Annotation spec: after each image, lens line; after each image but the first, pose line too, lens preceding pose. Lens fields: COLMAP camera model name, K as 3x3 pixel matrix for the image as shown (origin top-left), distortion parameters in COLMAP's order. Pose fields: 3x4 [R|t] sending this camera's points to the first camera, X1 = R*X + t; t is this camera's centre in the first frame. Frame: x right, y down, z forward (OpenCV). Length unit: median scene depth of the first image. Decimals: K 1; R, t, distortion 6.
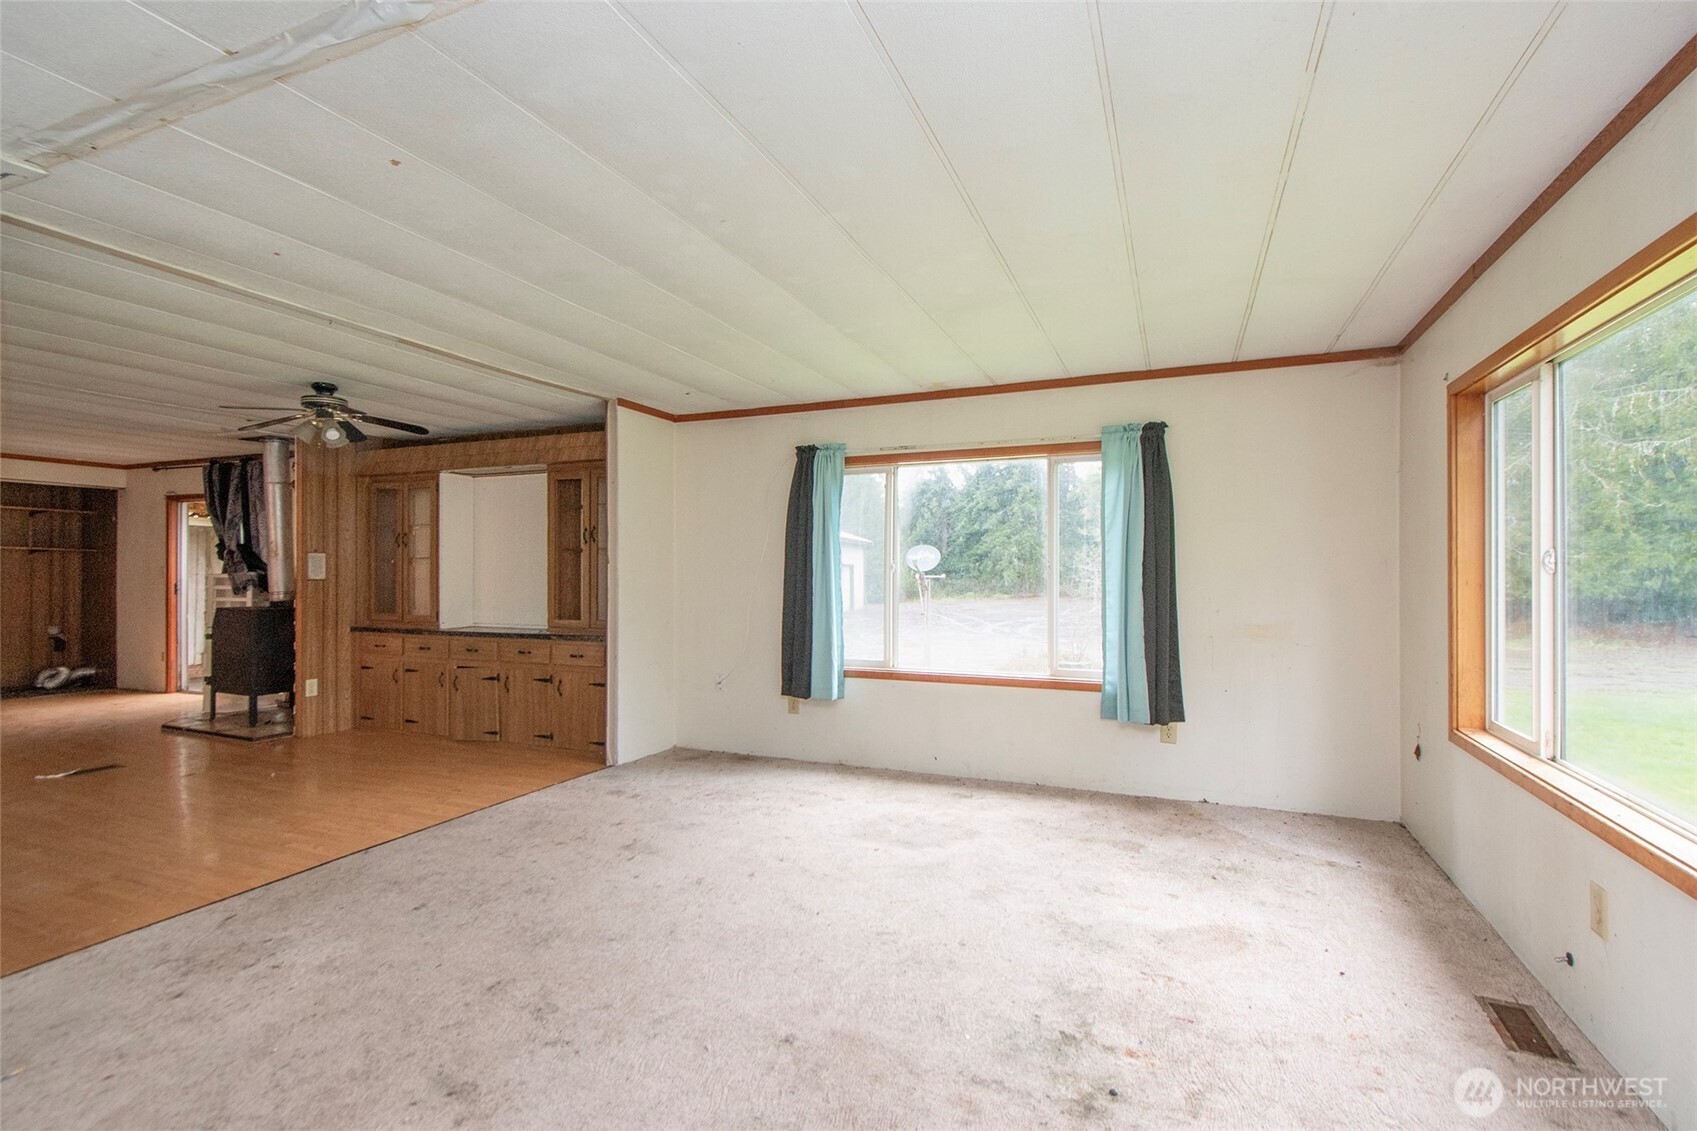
lens RADIAL K [[788.2, 0, 847.0], [0, 788.2, 567.3], [0, 0, 1]] dist [0.002938, -0.000440]
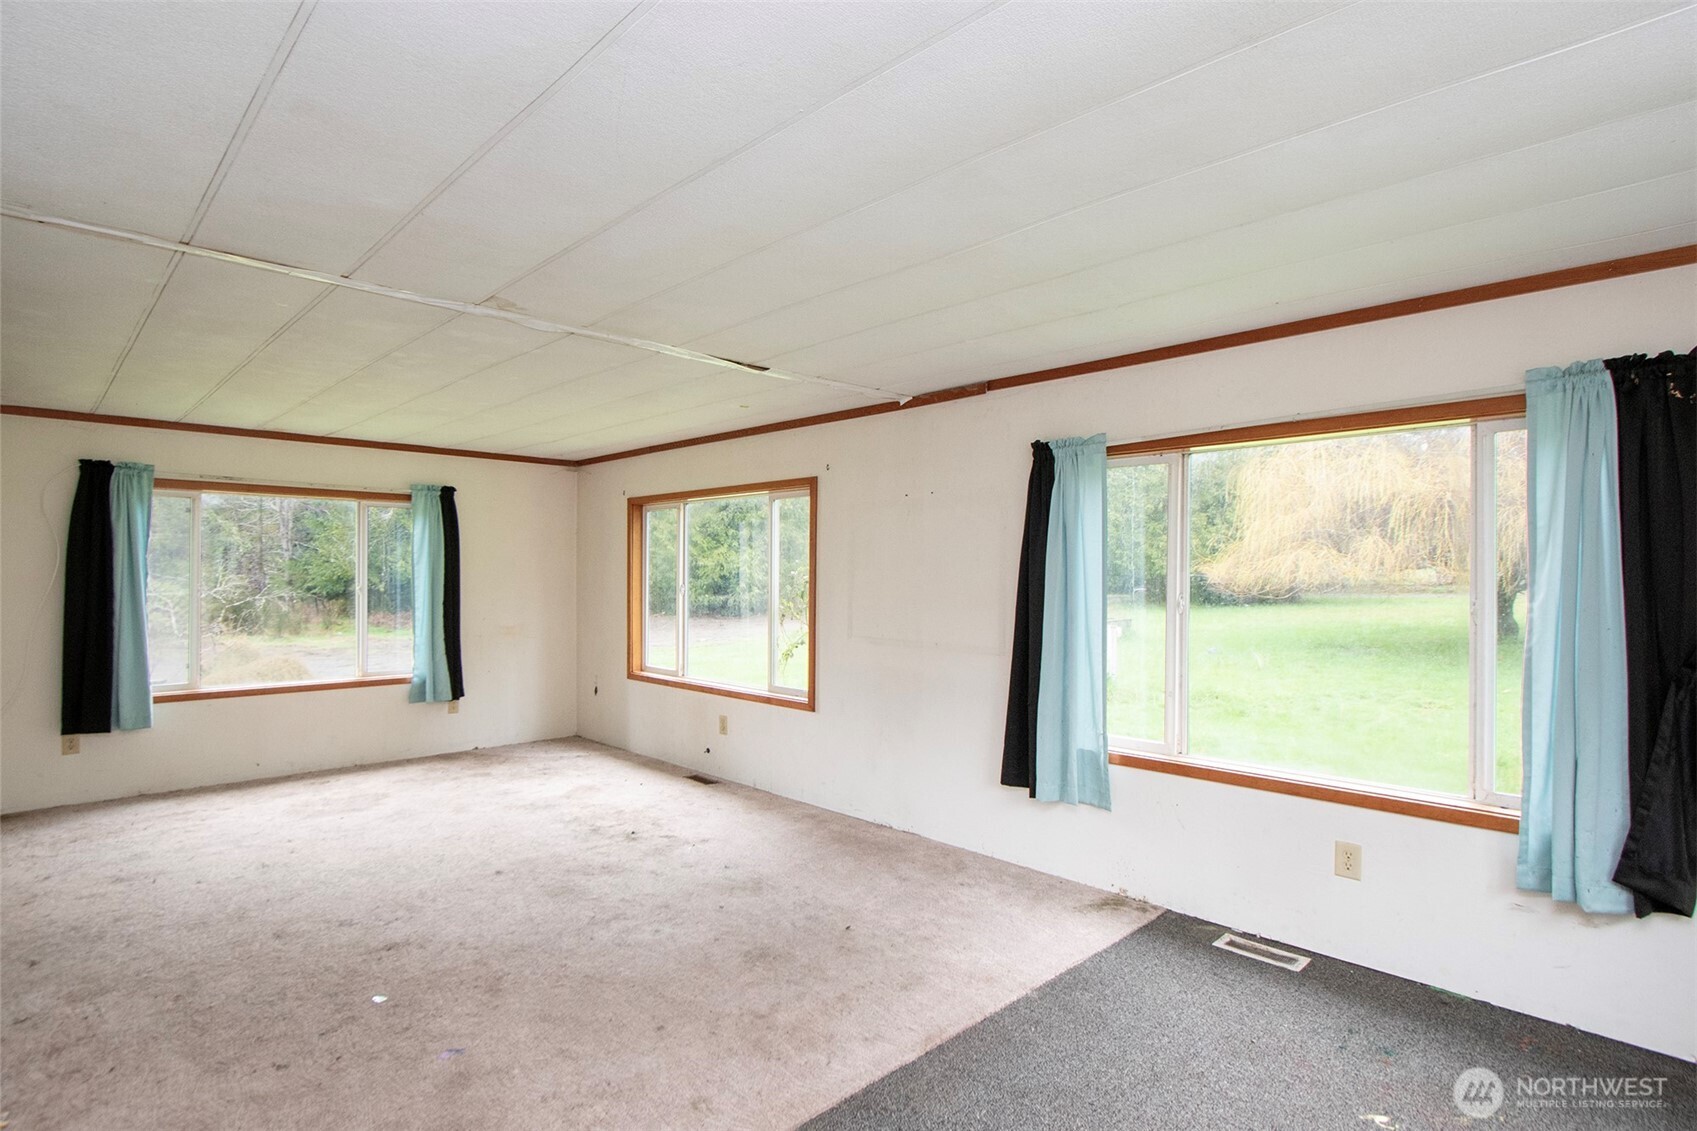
lens RADIAL K [[856.9, 0, 766.4], [0, 856.9, 583.5], [0, 0, 1]] dist [0.003861, 0.000257]
pose [[0.432112, -0.008545, 0.901780, -0.864508], [-0.008644, 0.999870, 0.013616, -0.042658], [-0.901779, -0.013679, 0.431982, -0.199550]]
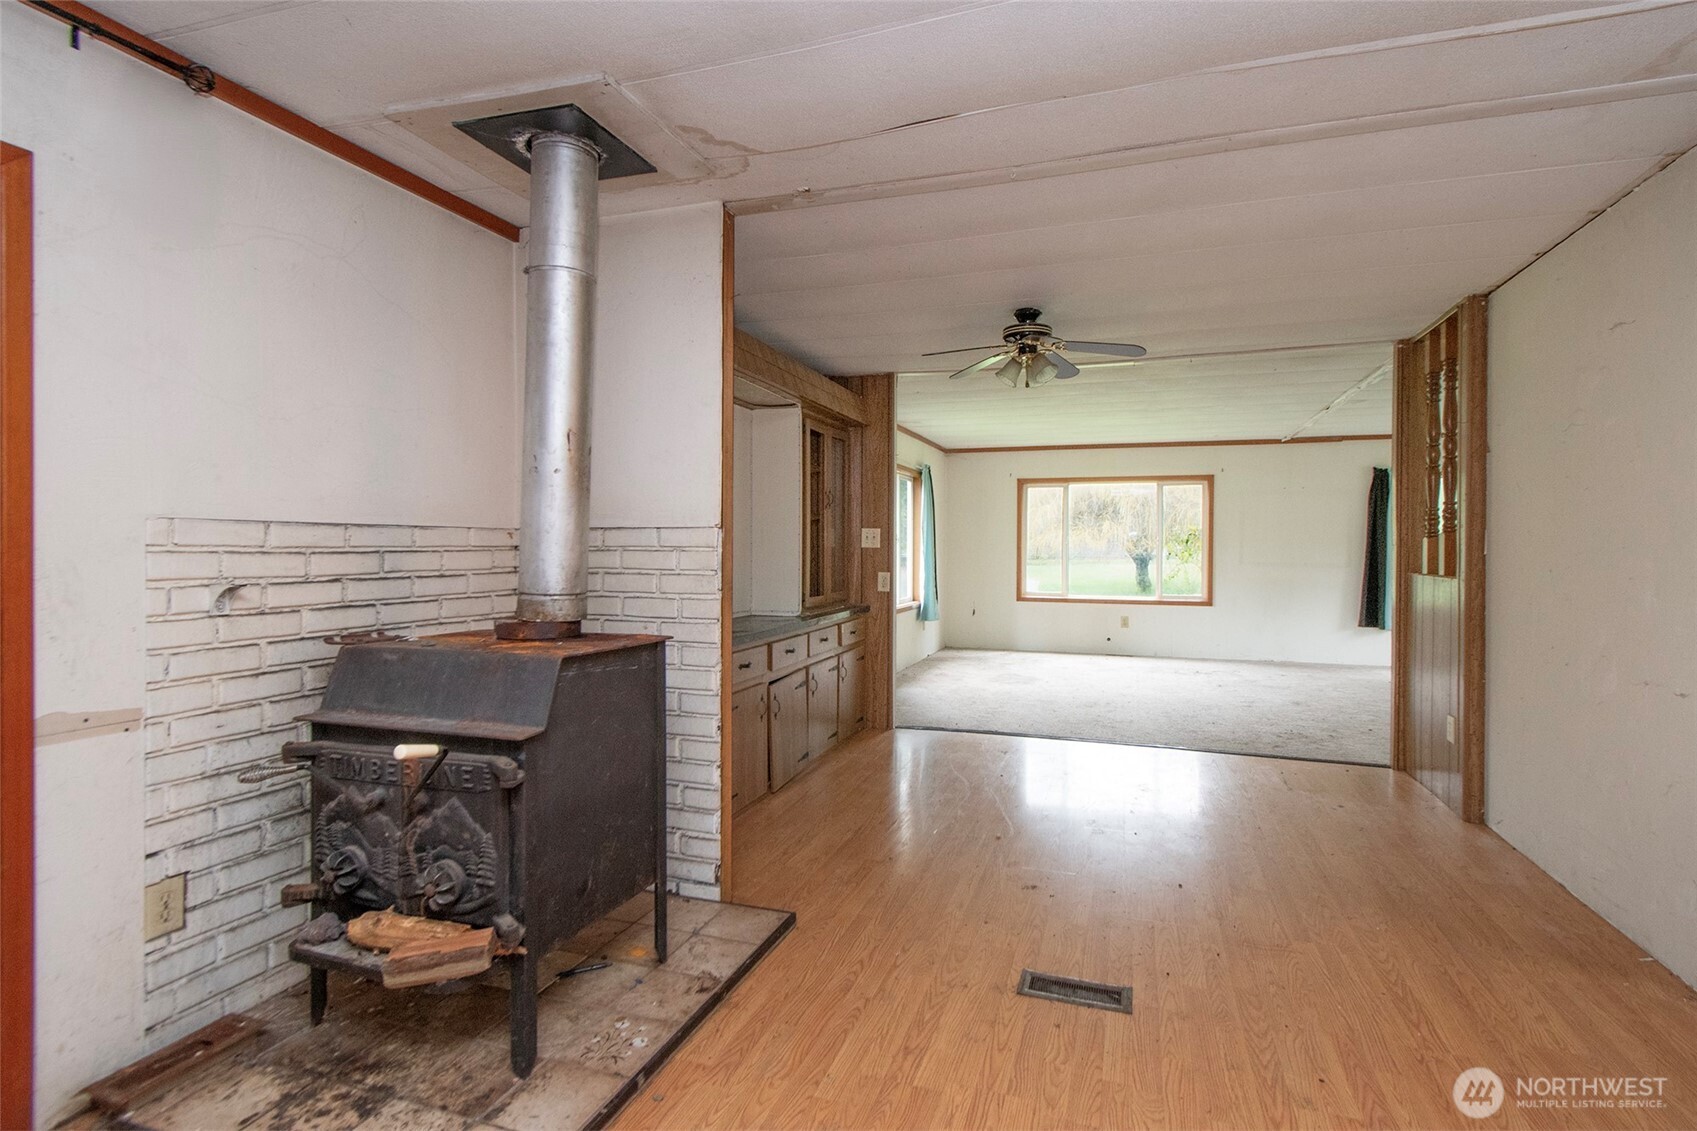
lens RADIAL K [[818.6, 0, 850.8], [0, 818.6, 551.4], [0, 0, 1]] dist [0.001698, -0.000654]
pose [[-0.071803, -0.008553, 0.997382, -1.878990], [-0.008424, 0.999933, 0.007968, 0.015321], [-0.997383, -0.007830, -0.071870, 1.556483]]
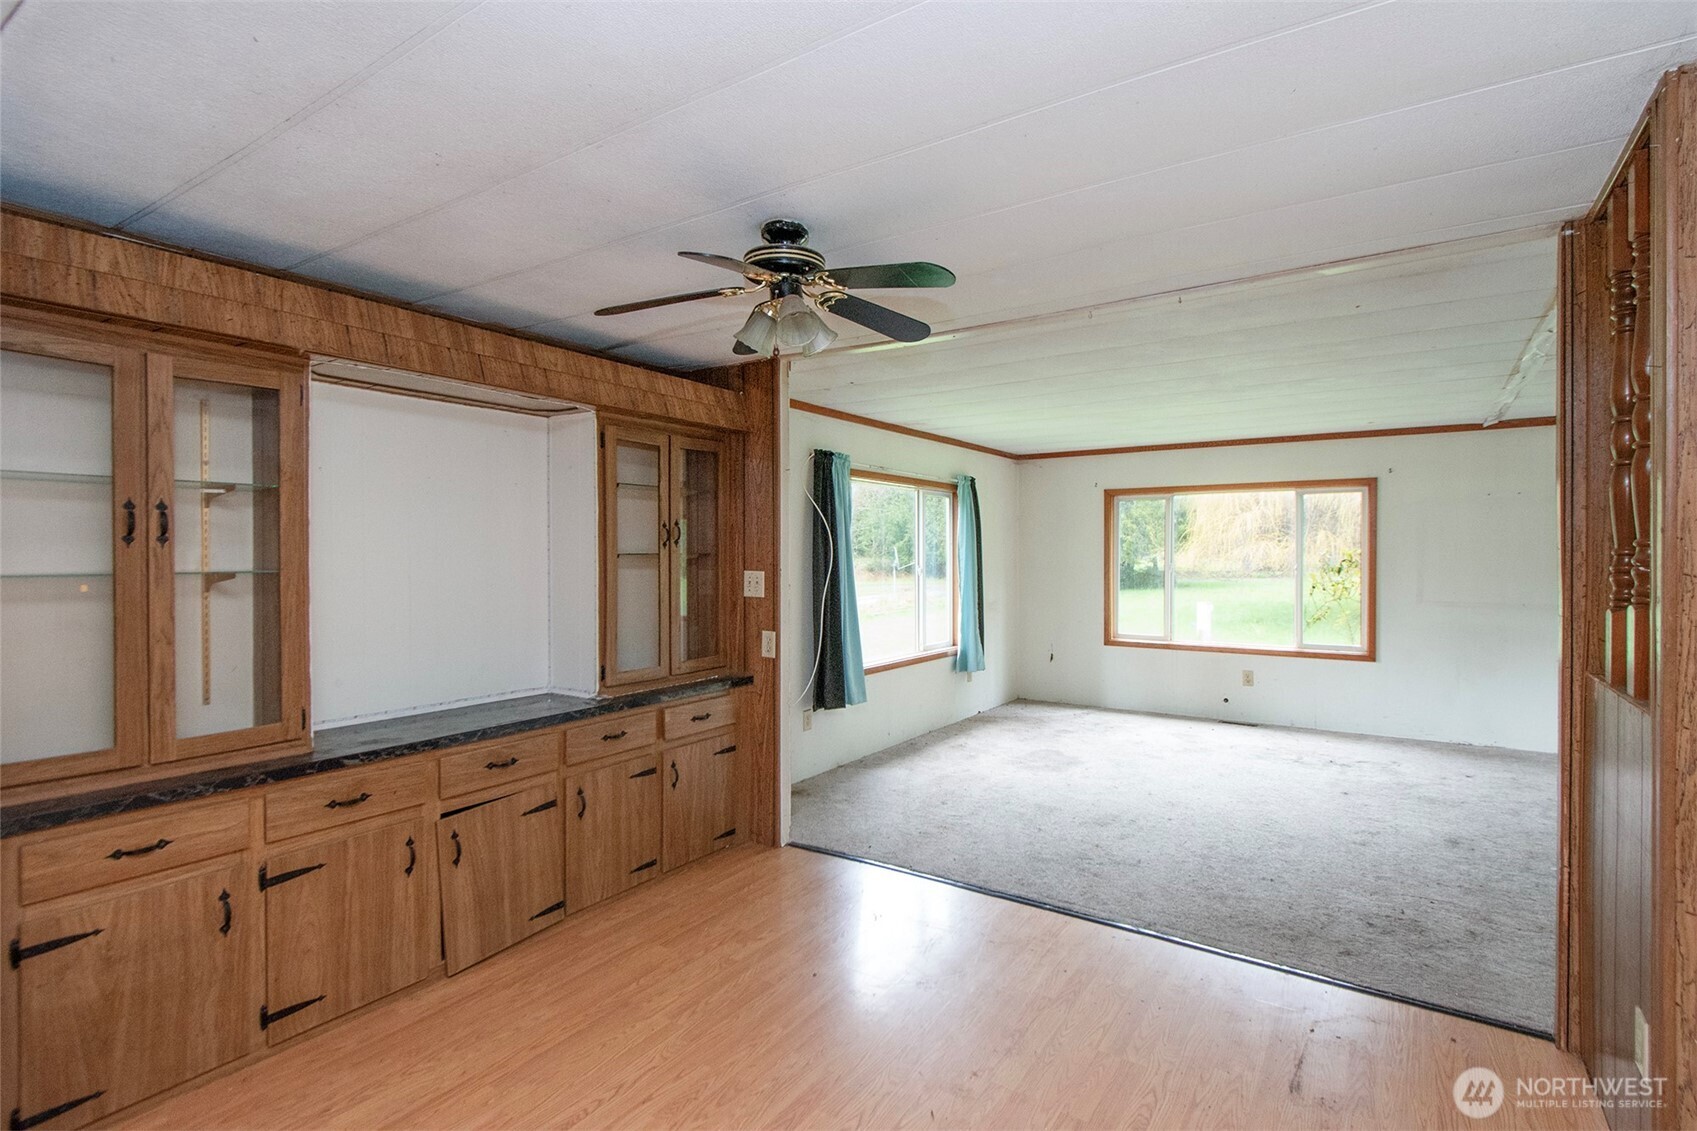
lens RADIAL K [[818.6, 0, 854.4], [0, 818.6, 559.1], [0, 0, 1]] dist [0.001698, -0.000654]
pose [[0.184504, -0.006897, 0.982808, -1.448109], [-0.002521, 0.999969, 0.007491, -0.038523], [-0.982829, -0.003859, 0.184481, 1.084139]]
